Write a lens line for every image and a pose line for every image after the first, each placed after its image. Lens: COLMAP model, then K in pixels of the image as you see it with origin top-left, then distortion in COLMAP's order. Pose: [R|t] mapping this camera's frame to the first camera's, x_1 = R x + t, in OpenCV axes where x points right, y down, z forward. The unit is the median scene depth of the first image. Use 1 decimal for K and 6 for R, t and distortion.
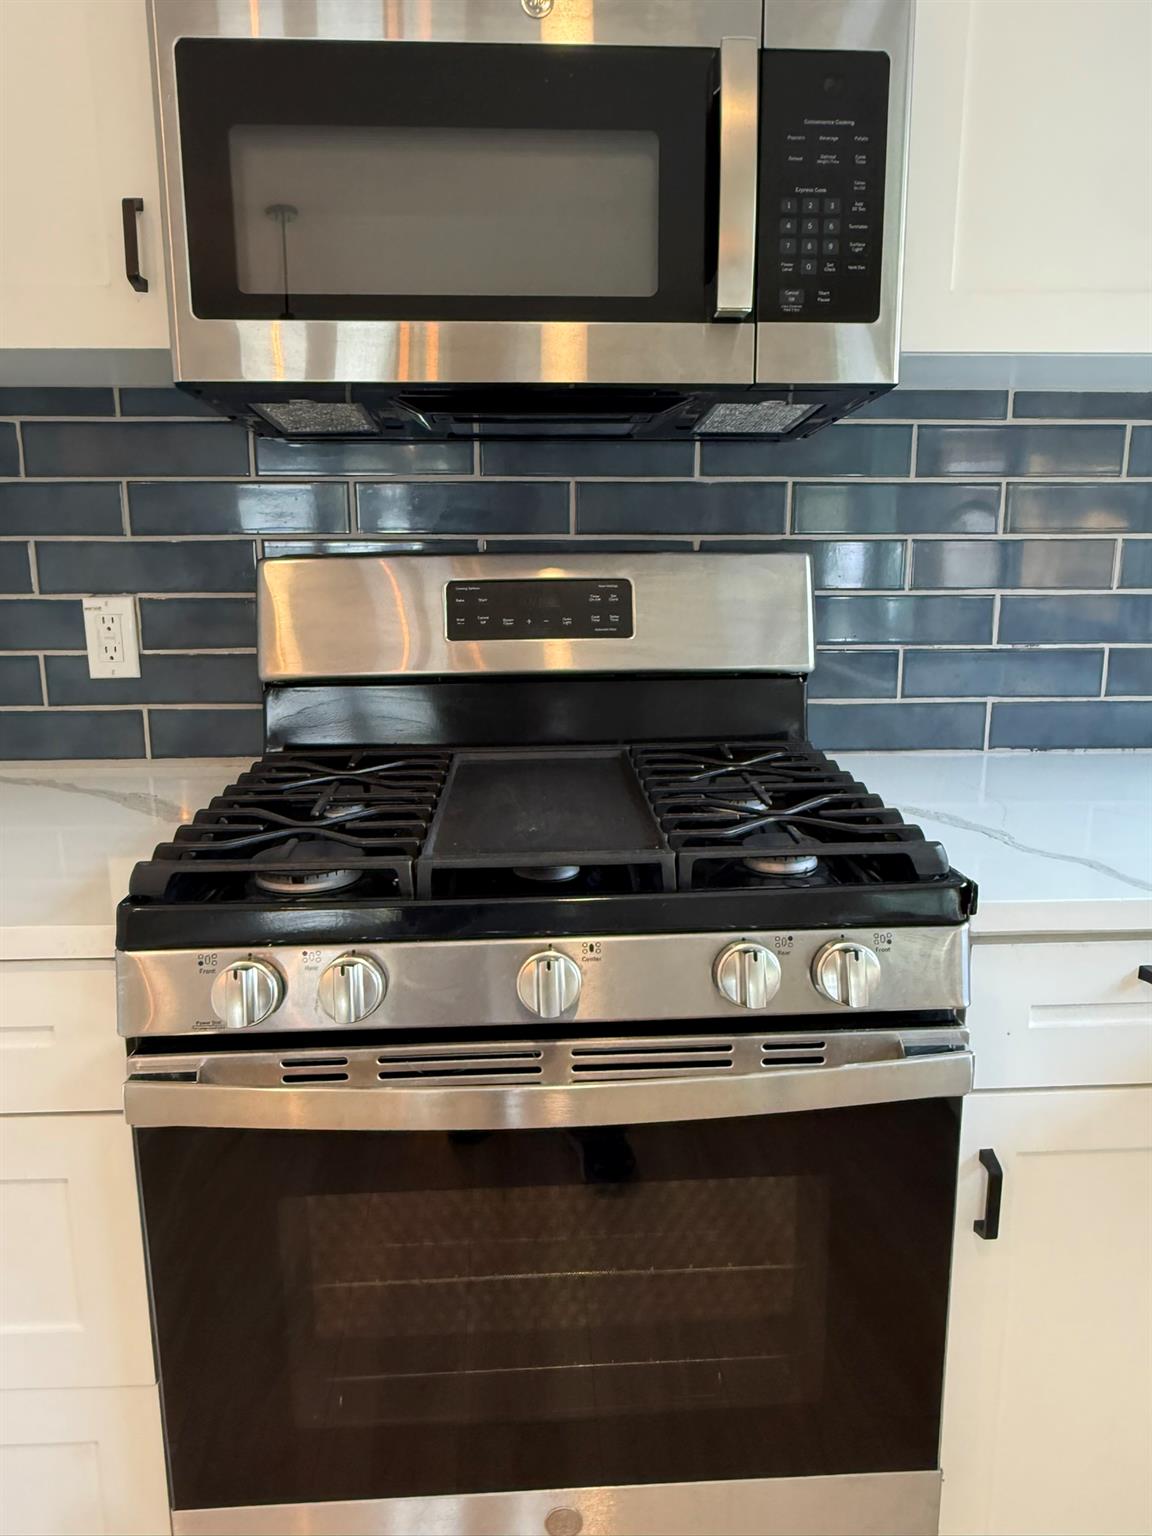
lens RADIAL K [[1073.6, 0, 576.9], [0, 1073.6, 738.4], [0, 0, 1]] dist [-0.003630, 0.000748]
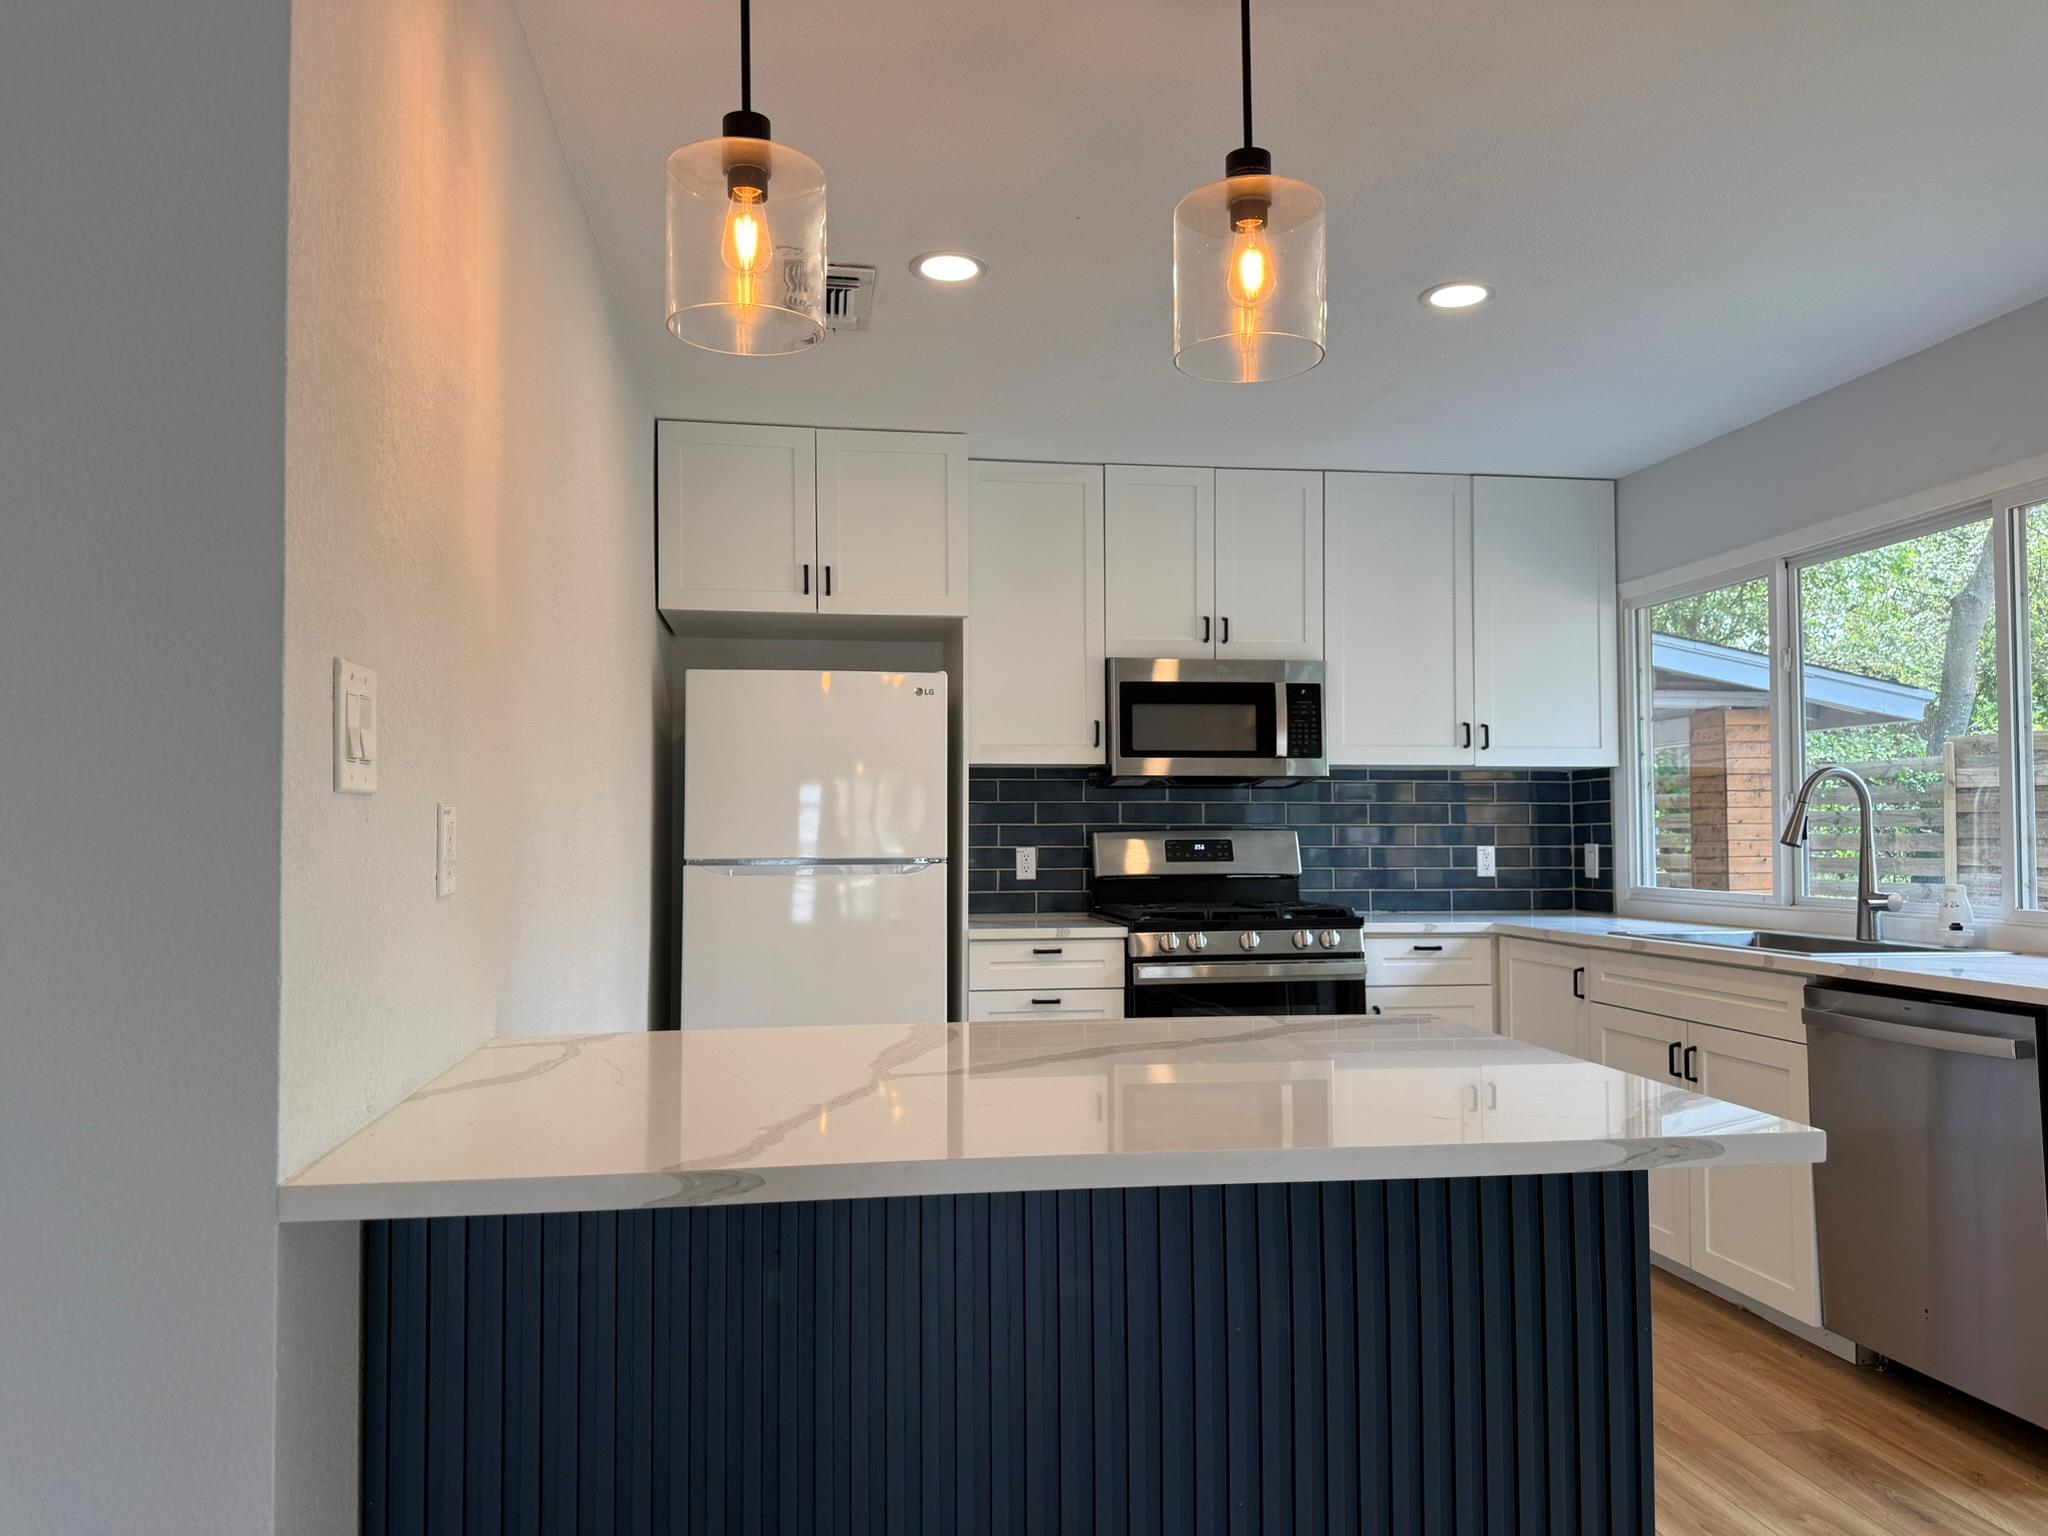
lens RADIAL K [[1446.4, 0, 1021.8], [0, 1446.4, 767.5], [0, 0, 1]] dist [0.166902, -0.267276]
pose [[0.995022, 0.003429, 0.099592, -0.998716], [0.020829, 0.970175, -0.241507, 0.647757], [-0.097450, 0.242380, 0.965275, -2.972690]]
